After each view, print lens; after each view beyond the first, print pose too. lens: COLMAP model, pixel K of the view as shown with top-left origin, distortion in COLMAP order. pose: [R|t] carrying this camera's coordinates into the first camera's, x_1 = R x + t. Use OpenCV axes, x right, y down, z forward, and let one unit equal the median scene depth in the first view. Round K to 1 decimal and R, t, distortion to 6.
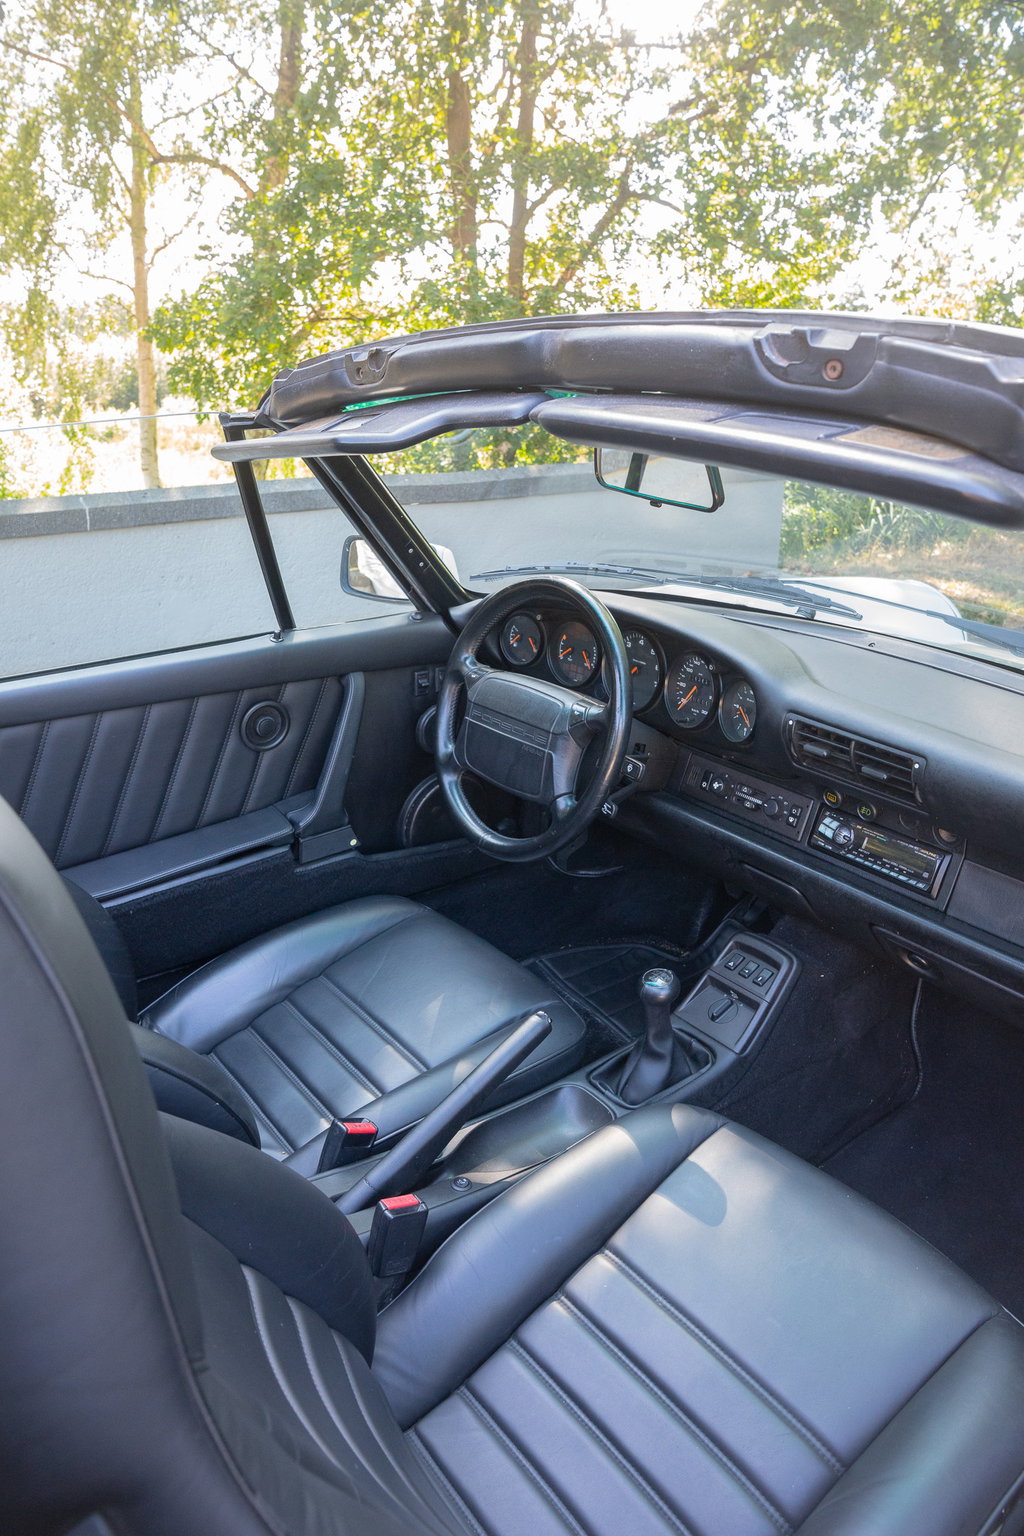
lens RADIAL K [[1059.0, 0, 505.7], [0, 1059.0, 769.8], [0, 0, 1]] dist [-0.178663, 0.133970]
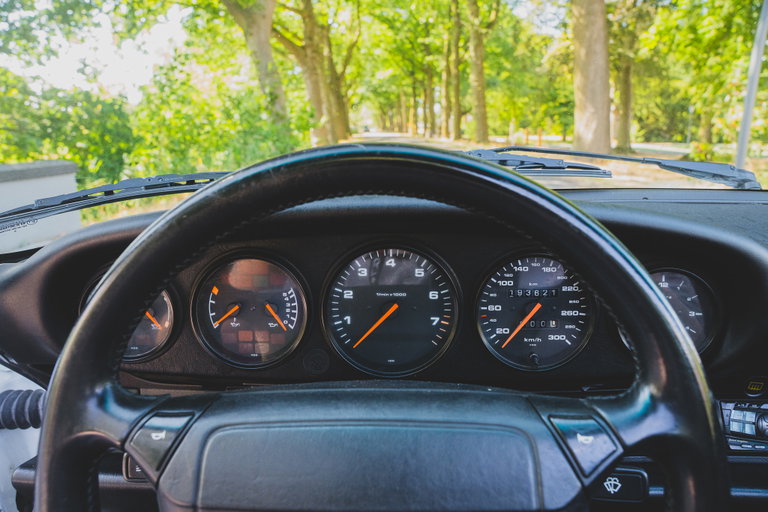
lens RADIAL K [[523.2, 0, 386.9], [0, 523.2, 254.1], [0, 0, 1]] dist [-0.178239, 0.135479]
pose [[0.633554, -0.200098, 0.747376, -0.094163], [0.291608, 0.956496, 0.008889, -0.122051], [-0.716641, 0.212309, 0.664342, 0.752388]]
